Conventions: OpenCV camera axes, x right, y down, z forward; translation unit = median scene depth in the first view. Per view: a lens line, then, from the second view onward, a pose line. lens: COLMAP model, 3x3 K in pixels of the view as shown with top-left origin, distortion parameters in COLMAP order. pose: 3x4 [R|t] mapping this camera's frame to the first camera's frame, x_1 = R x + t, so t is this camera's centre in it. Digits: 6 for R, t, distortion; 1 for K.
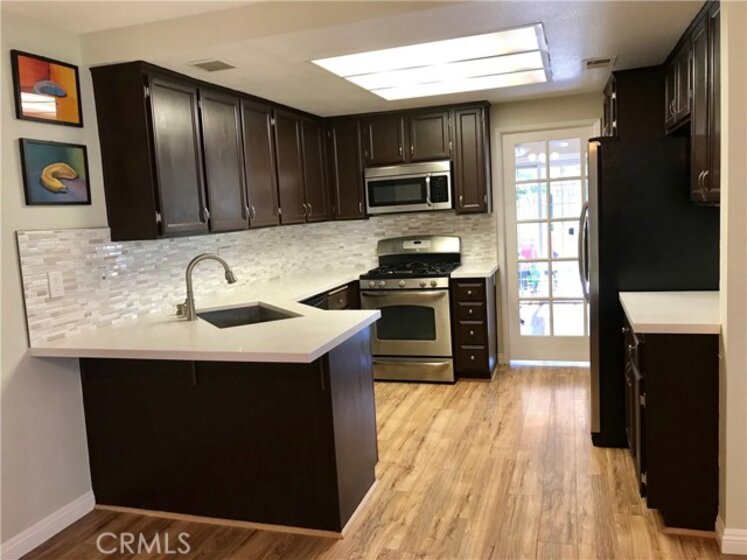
lens RADIAL K [[623.2, 0, 360.4], [0, 623.2, 277.1], [0, 0, 1]] dist [0.021609, -0.004279]
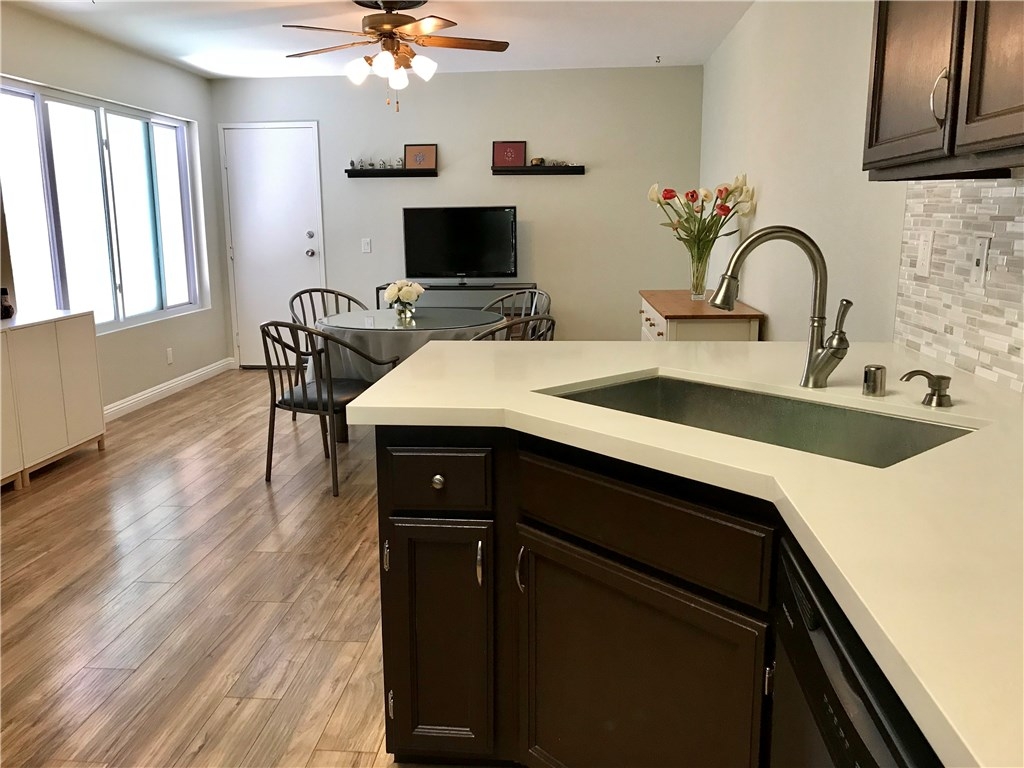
lens RADIAL K [[854.3, 0, 508.1], [0, 854.3, 388.1], [0, 0, 1]] dist [0.021609, -0.004279]
pose [[-0.970136, 0.111184, -0.215581, 0.050956], [0.040415, 0.950429, 0.308304, -0.123573], [0.239173, 0.290384, -0.926539, 1.629680]]
